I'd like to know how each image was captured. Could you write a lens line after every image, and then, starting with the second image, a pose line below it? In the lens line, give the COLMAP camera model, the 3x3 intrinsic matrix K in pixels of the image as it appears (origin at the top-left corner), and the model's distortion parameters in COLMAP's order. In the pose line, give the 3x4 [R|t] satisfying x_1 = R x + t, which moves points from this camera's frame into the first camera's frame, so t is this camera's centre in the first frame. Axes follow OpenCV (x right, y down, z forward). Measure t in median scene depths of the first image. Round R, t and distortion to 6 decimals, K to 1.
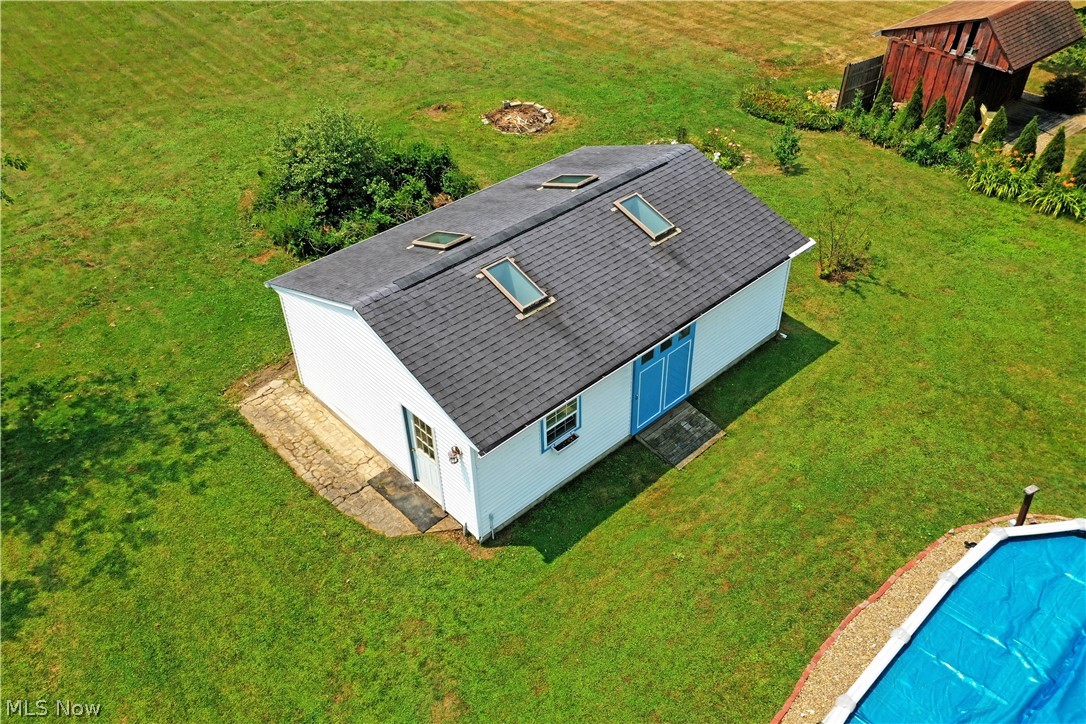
lens RADIAL K [[863.5, 0, 543.0], [0, 863.5, 362.0], [0, 0, 1]] dist [0.004791, 0.000937]
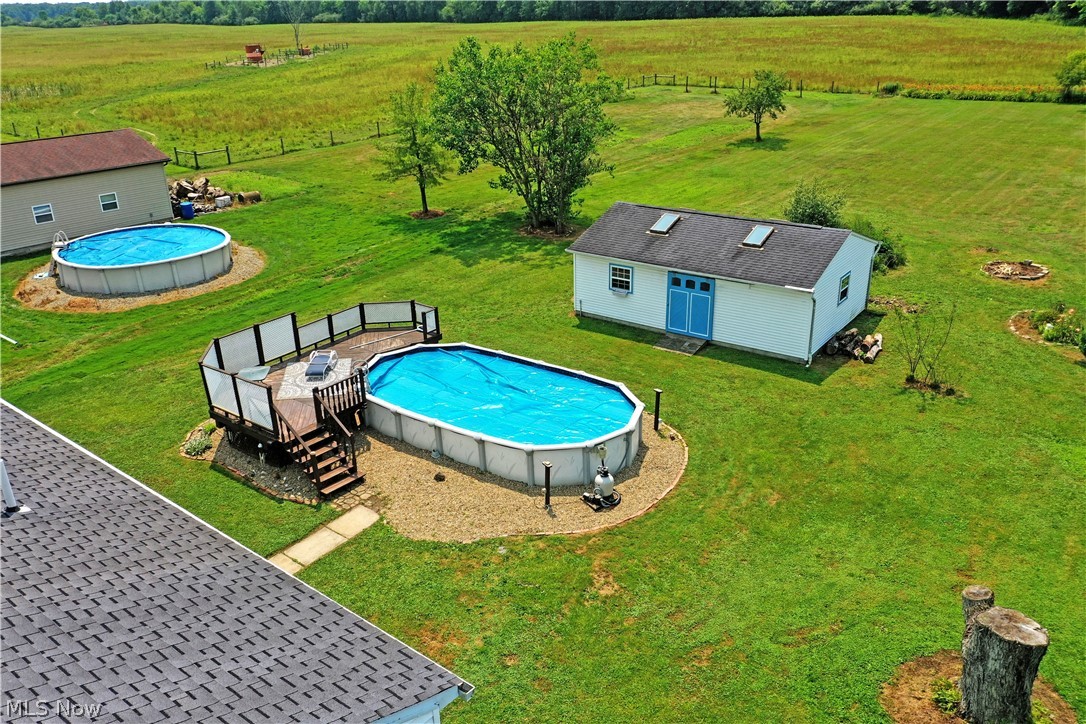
lens RADIAL K [[863.5, 0, 543.0], [0, 863.5, 362.0], [0, 0, 1]] dist [0.004791, 0.000937]
pose [[0.166389, 0.386254, -0.907261, 1.016531], [-0.592283, 0.774765, 0.221224, -0.064292], [0.788363, 0.500546, 0.357684, 0.126183]]
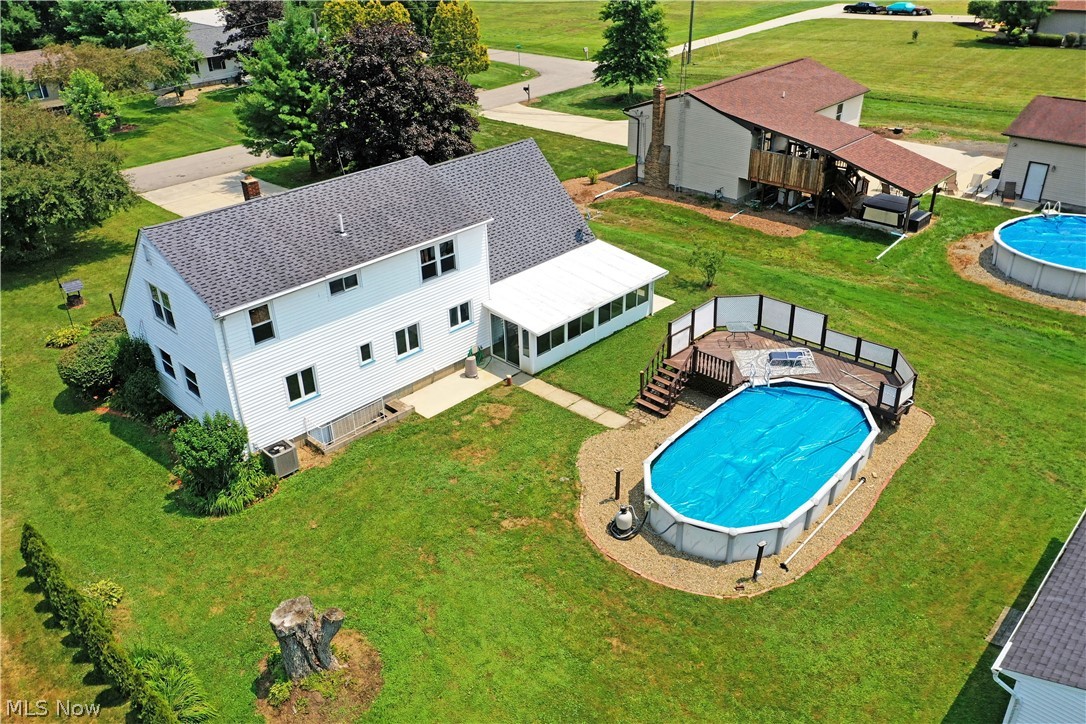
lens RADIAL K [[863.5, 0, 543.0], [0, 863.5, 362.0], [0, 0, 1]] dist [0.004791, 0.000937]
pose [[-0.997616, 0.061873, -0.030546, 0.507963], [-0.003849, 0.392097, 0.919916, -0.687068], [0.068895, 0.917841, -0.390925, 0.655699]]
